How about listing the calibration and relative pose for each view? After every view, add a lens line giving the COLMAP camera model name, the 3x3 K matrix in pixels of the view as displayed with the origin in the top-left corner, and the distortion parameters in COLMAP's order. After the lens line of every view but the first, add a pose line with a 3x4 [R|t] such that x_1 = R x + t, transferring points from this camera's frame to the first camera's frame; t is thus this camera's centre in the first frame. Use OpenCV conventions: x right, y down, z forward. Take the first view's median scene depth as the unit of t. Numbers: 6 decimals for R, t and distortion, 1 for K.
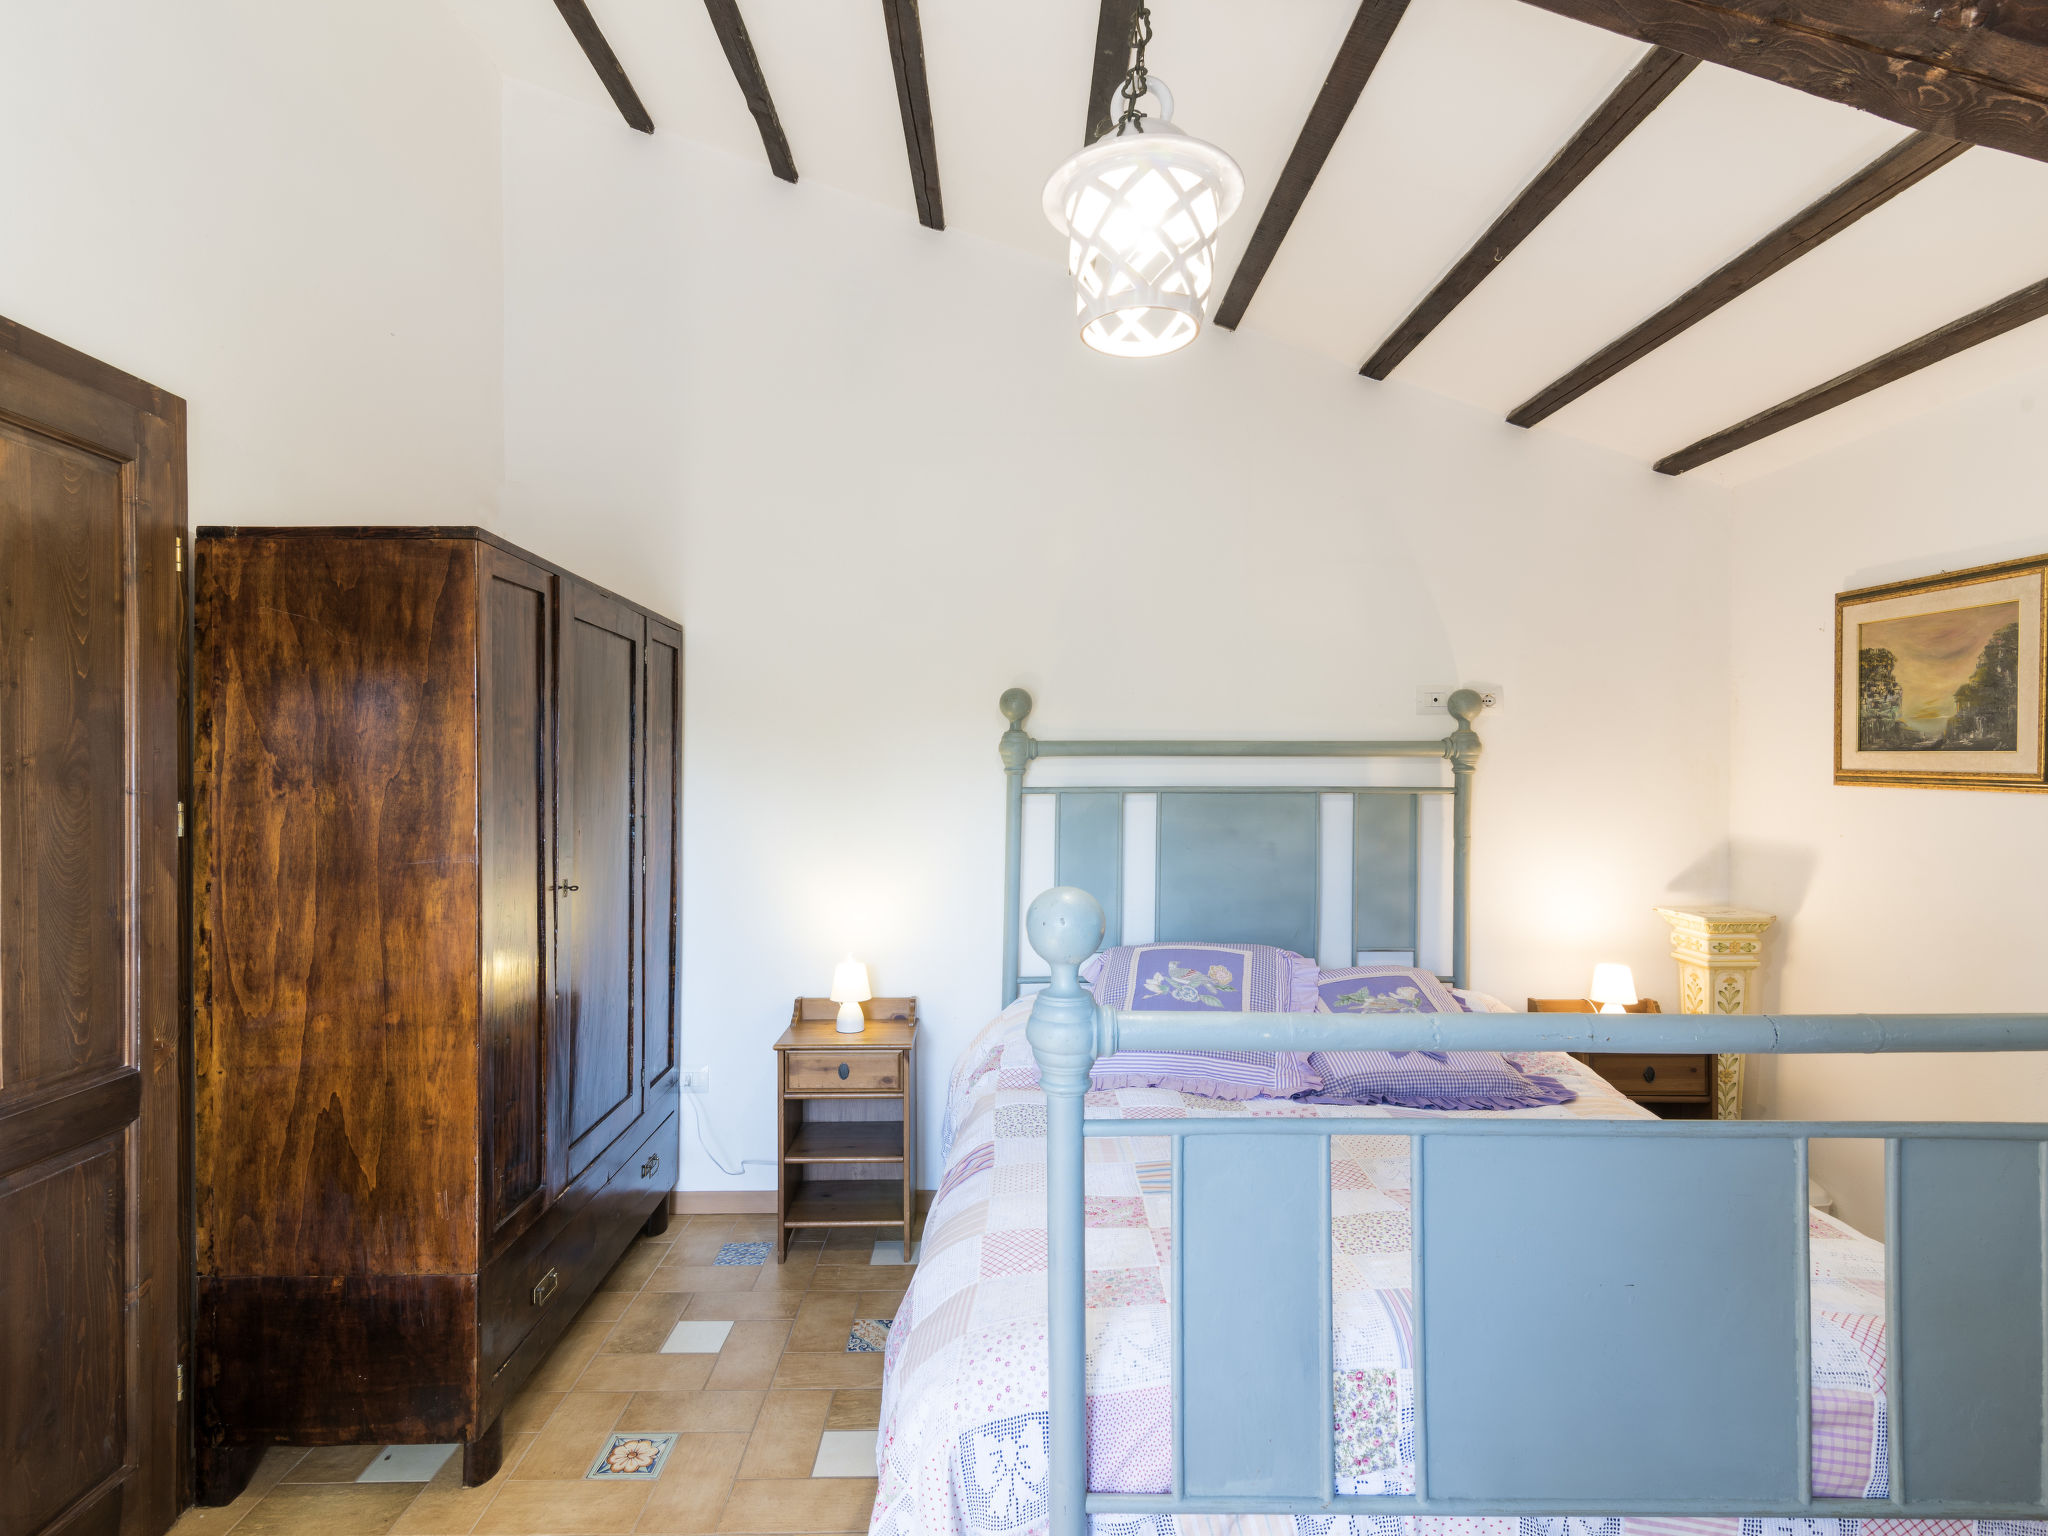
lens RADIAL K [[1047.7, 0, 1017.8], [0, 1047.7, 777.0], [0, 0, 1]] dist [0.018405, -0.004926]
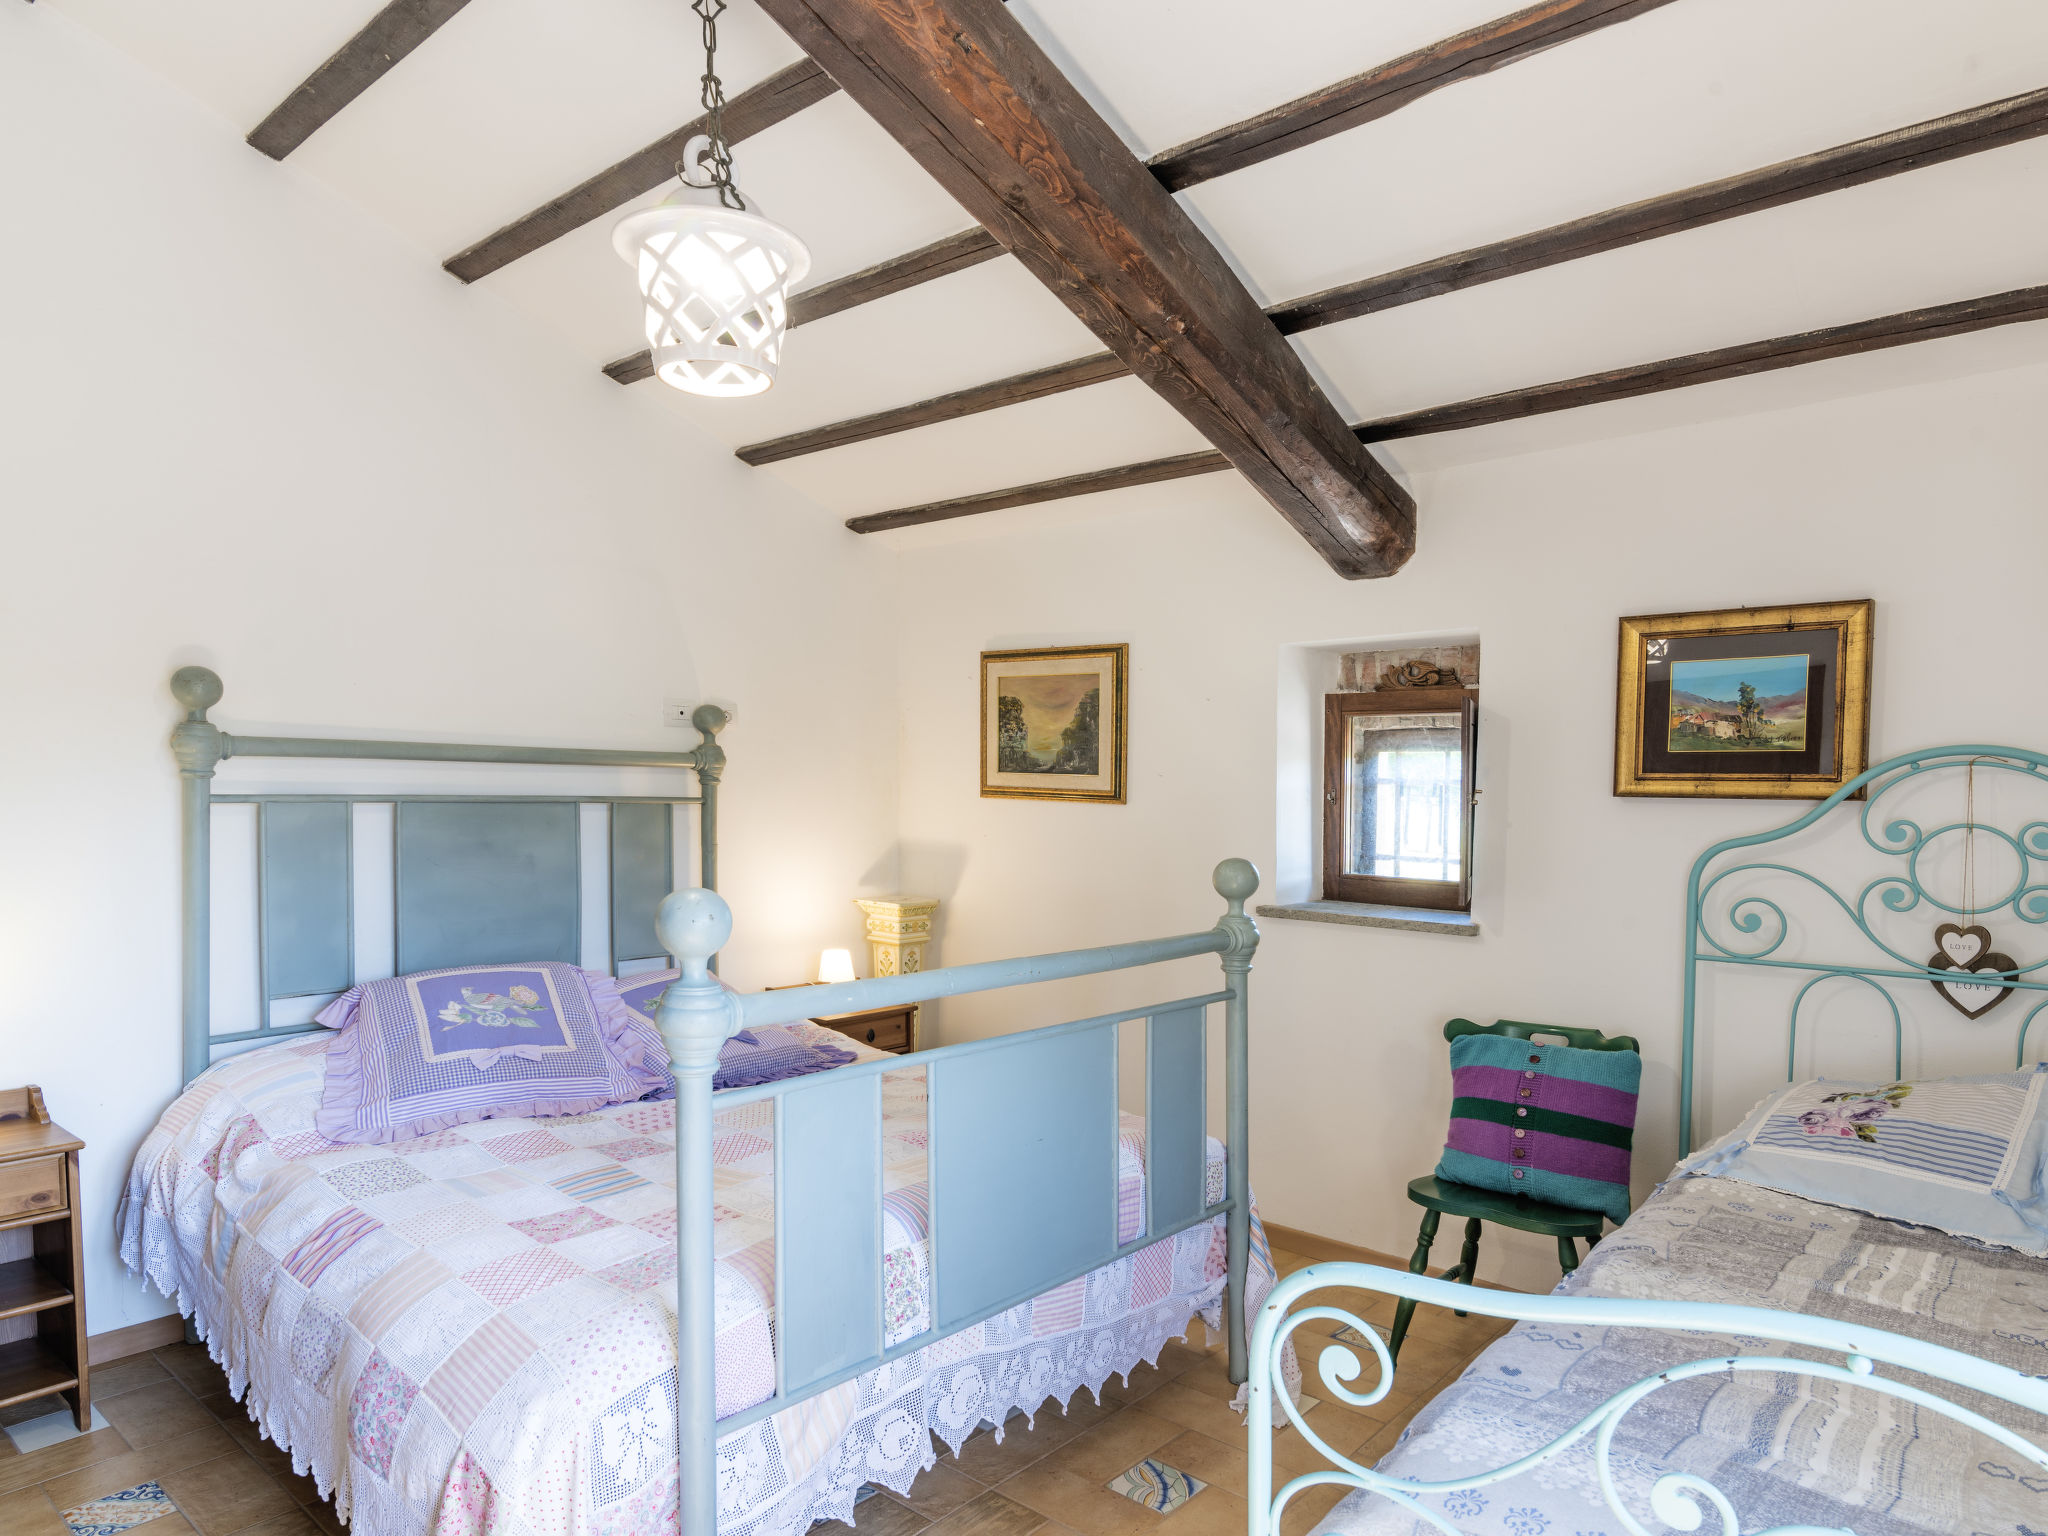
lens RADIAL K [[1255.5, 0, 913.4], [0, 1255.5, 820.1], [0, 0, 1]] dist [0.007150, 0.002165]
pose [[0.702576, -0.007623, 0.711568, -0.403670], [-0.012179, 0.999667, 0.022734, 0.001485], [-0.711505, -0.024639, 0.702249, -0.042453]]
